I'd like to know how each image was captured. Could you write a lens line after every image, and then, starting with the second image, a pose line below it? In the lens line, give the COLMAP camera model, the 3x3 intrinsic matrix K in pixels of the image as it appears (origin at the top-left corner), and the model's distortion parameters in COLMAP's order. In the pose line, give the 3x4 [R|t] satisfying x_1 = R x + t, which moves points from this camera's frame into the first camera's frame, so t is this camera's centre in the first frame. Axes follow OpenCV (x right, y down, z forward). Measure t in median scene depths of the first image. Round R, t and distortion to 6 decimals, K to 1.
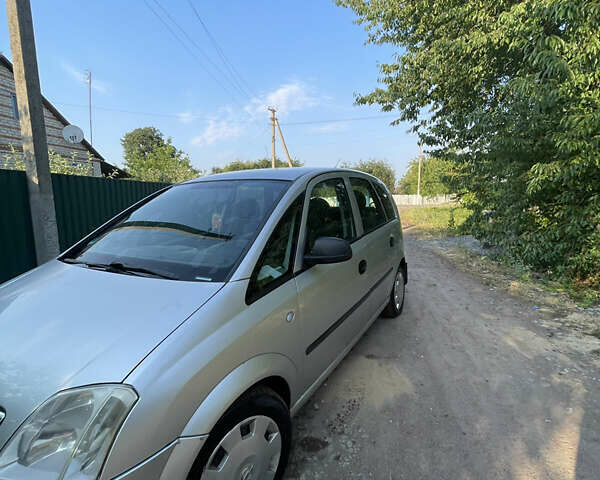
lens RADIAL K [[322.1, 0, 302.8], [0, 322.1, 242.6], [0, 0, 1]] dist [-0.009041, 0.004883]
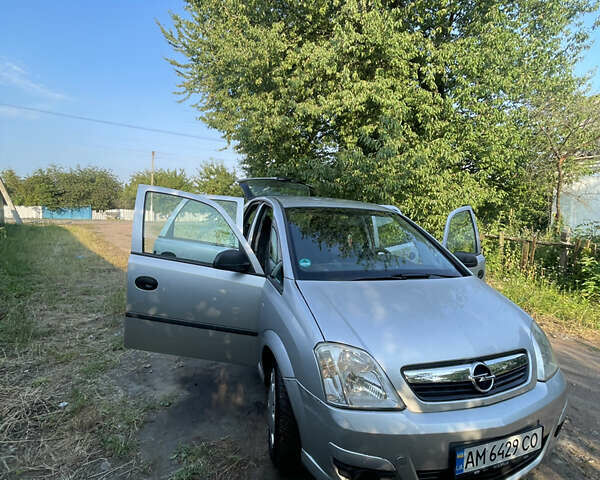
lens RADIAL K [[322.1, 0, 298.5], [0, 322.1, 240.0], [0, 0, 1]] dist [-0.009041, 0.004883]
pose [[0.657544, -0.011859, 0.753323, -0.593482], [0.054402, 0.998013, -0.031775, -0.018556], [-0.751450, 0.061876, 0.656882, 0.142357]]
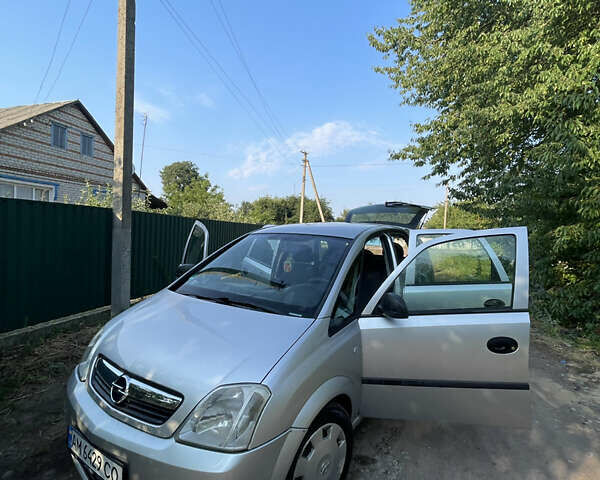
lens RADIAL K [[322.1, 0, 303.3], [0, 322.1, 240.9], [0, 0, 1]] dist [-0.009041, 0.004883]
pose [[0.996068, 0.057277, -0.067587, -0.056849], [-0.064692, 0.991465, -0.113191, -0.012833], [0.060527, 0.117118, 0.991272, -0.106870]]
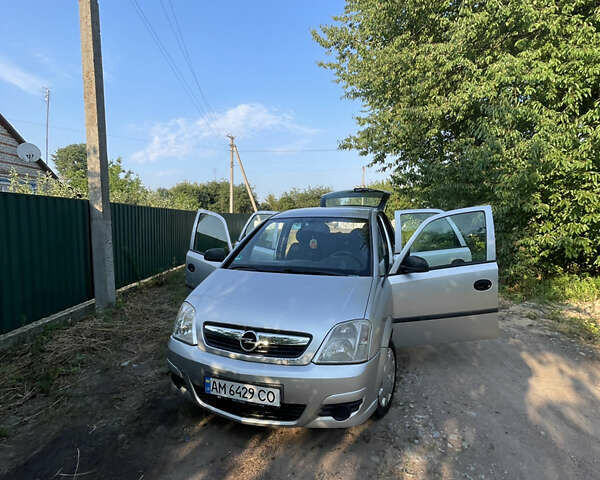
lens RADIAL K [[322.1, 0, 303.7], [0, 322.1, 240.8], [0, 0, 1]] dist [-0.009041, 0.004883]
pose [[0.983772, 0.003404, 0.179390, -0.258666], [0.009999, 0.997226, -0.073758, 0.012232], [-0.179143, 0.074355, 0.981009, -0.212771]]
